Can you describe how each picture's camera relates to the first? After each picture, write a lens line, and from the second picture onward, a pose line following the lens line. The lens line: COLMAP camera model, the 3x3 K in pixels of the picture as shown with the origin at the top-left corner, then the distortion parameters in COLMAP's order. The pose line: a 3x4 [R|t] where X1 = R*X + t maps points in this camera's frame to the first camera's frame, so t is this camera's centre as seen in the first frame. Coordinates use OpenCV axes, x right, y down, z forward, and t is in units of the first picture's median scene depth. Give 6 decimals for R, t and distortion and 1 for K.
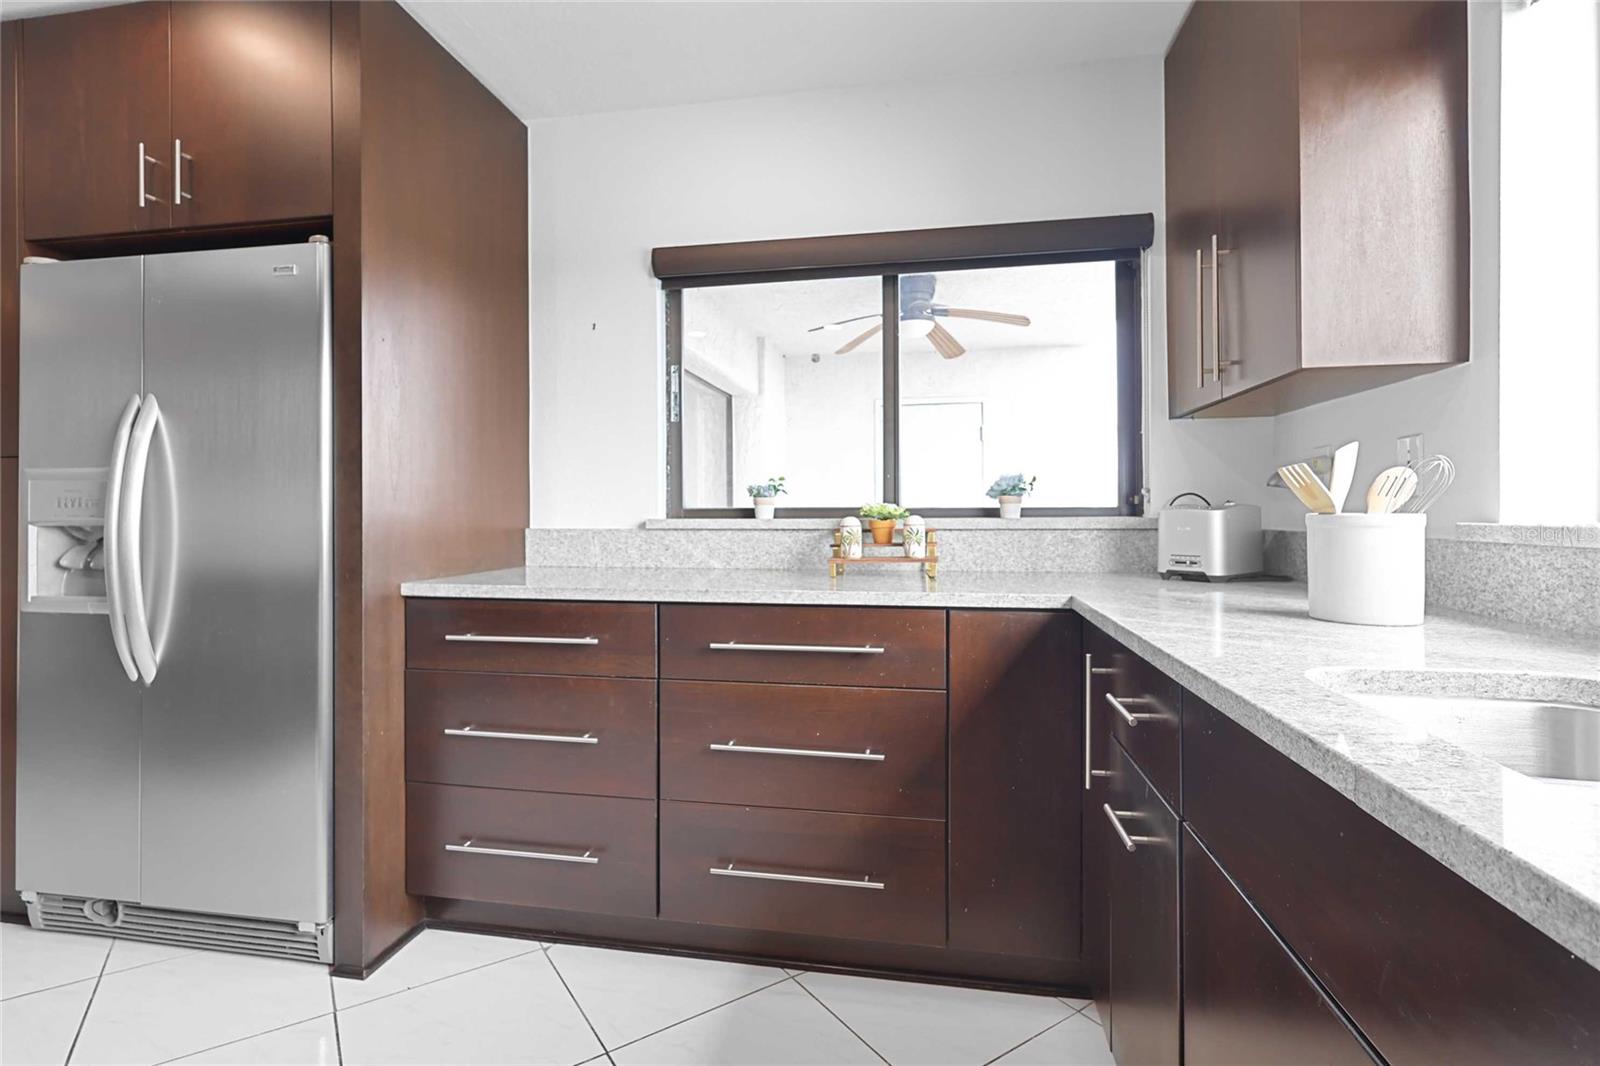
lens RADIAL K [[769.7, 0, 776.7], [0, 769.7, 516.4], [0, 0, 1]] dist [0.000511, 0.000409]
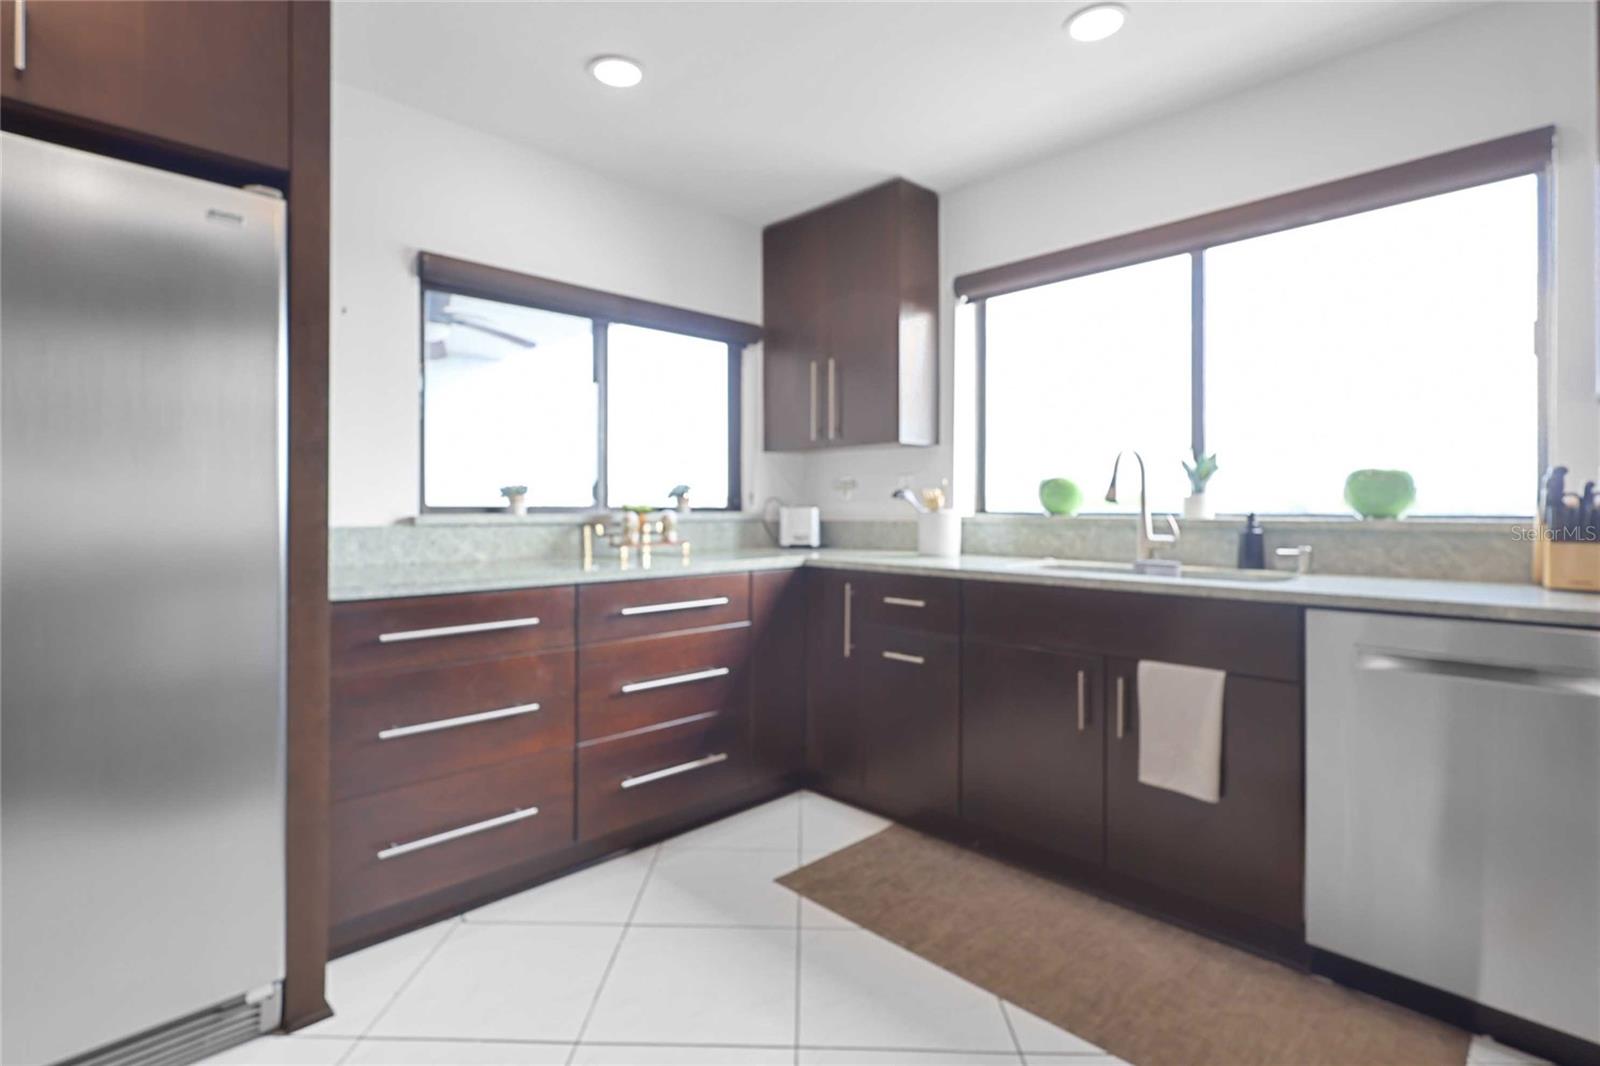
lens RADIAL K [[771.1, 0, 798.0], [0, 771.1, 508.8], [0, 0, 1]] dist [0.001317, 0.000415]
pose [[0.570891, 0.004166, 0.821015, -0.749813], [0.002796, 0.999971, -0.007018, 0.004046], [-0.821021, 0.006302, 0.570863, 0.013296]]
